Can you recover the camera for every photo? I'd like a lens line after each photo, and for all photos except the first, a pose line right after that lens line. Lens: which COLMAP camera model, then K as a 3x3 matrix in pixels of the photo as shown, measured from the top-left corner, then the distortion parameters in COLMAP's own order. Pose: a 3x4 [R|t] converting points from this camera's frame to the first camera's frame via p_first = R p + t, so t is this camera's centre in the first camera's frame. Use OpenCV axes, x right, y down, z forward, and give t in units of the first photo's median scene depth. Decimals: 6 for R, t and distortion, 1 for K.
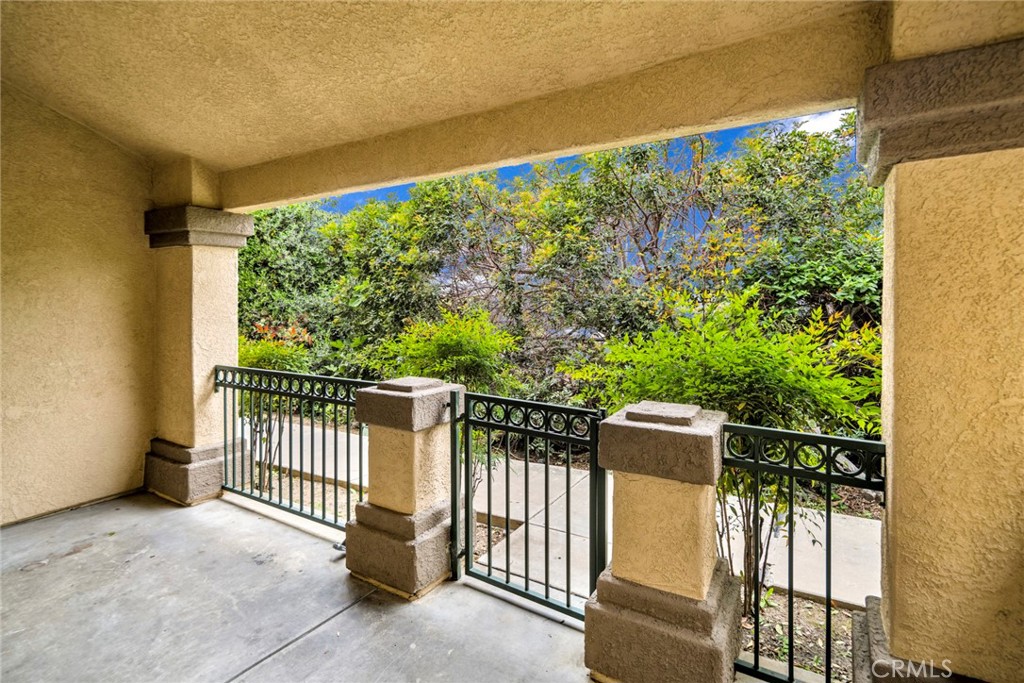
lens RADIAL K [[500.3, 0, 510.1], [0, 500.3, 304.2], [0, 0, 1]] dist [0.000371, -0.000124]
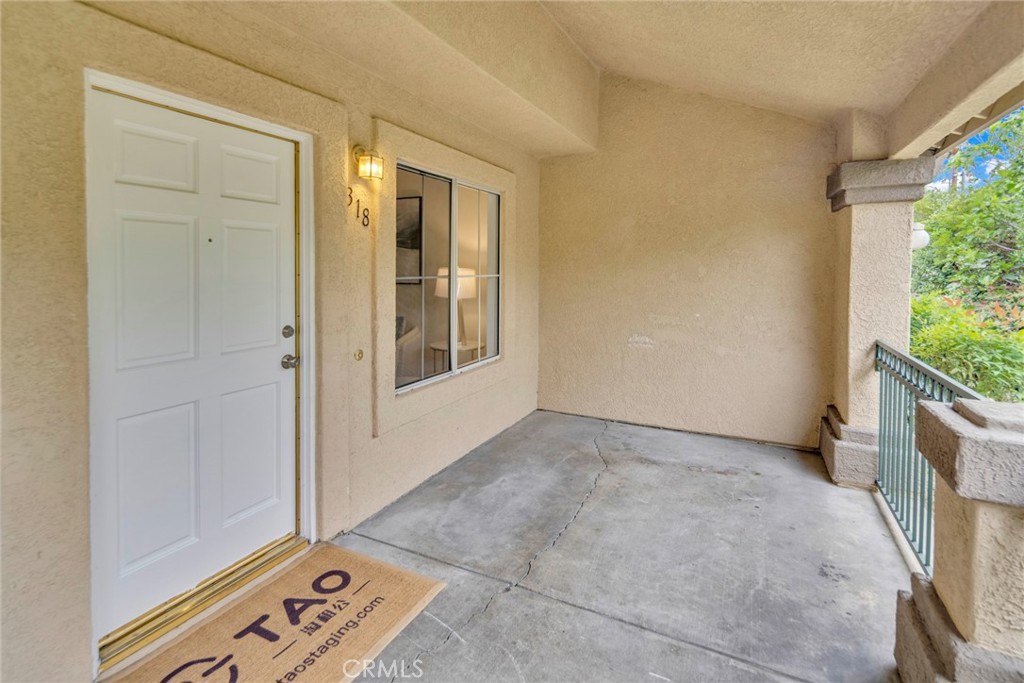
lens RADIAL K [[497.6, 0, 518.4], [0, 497.6, 274.2], [0, 0, 1]] dist [-0.000415, -0.000784]
pose [[0.111039, 0.018812, -0.993638, 0.218884], [-0.011133, 0.999782, 0.017685, -0.000237], [0.993754, 0.009099, 0.111224, 0.314354]]
